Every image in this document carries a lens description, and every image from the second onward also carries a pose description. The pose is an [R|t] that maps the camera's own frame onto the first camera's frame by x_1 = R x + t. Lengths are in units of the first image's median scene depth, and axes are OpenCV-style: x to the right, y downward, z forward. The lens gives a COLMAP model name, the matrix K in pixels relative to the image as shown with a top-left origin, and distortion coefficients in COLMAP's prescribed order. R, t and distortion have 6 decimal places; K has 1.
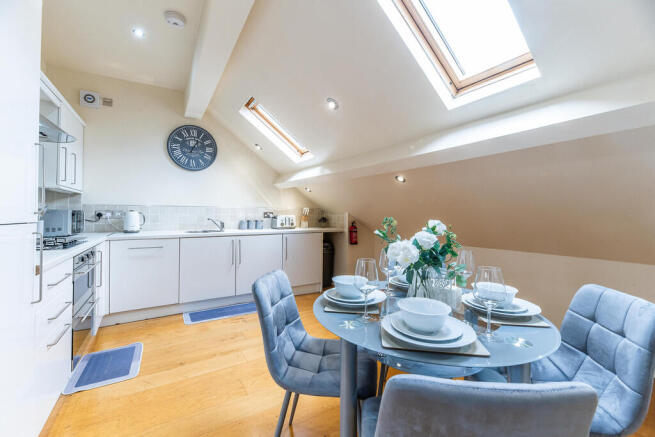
lens RADIAL K [[272.3, 0, 328.5], [0, 272.3, 214.0], [0, 0, 1]] dist [-0.004425, -0.000192]
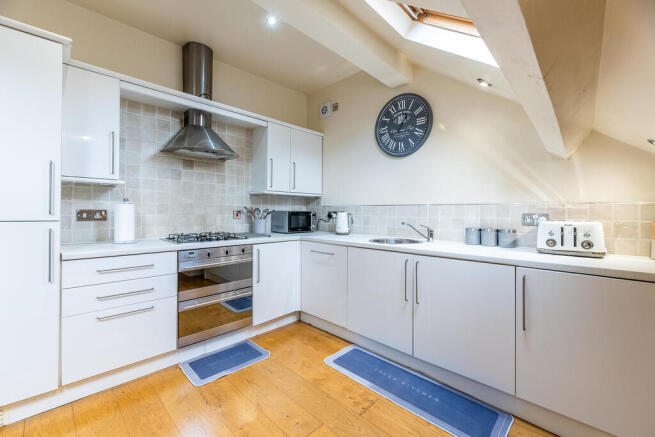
lens RADIAL K [[272.3, 0, 327.9], [0, 272.3, 213.9], [0, 0, 1]] dist [-0.004425, -0.000192]
pose [[0.243122, 0.001850, -0.969994, 0.168277], [-0.010256, 0.999947, -0.000664, -0.002328], [0.969942, 0.010110, 0.243128, 0.642057]]
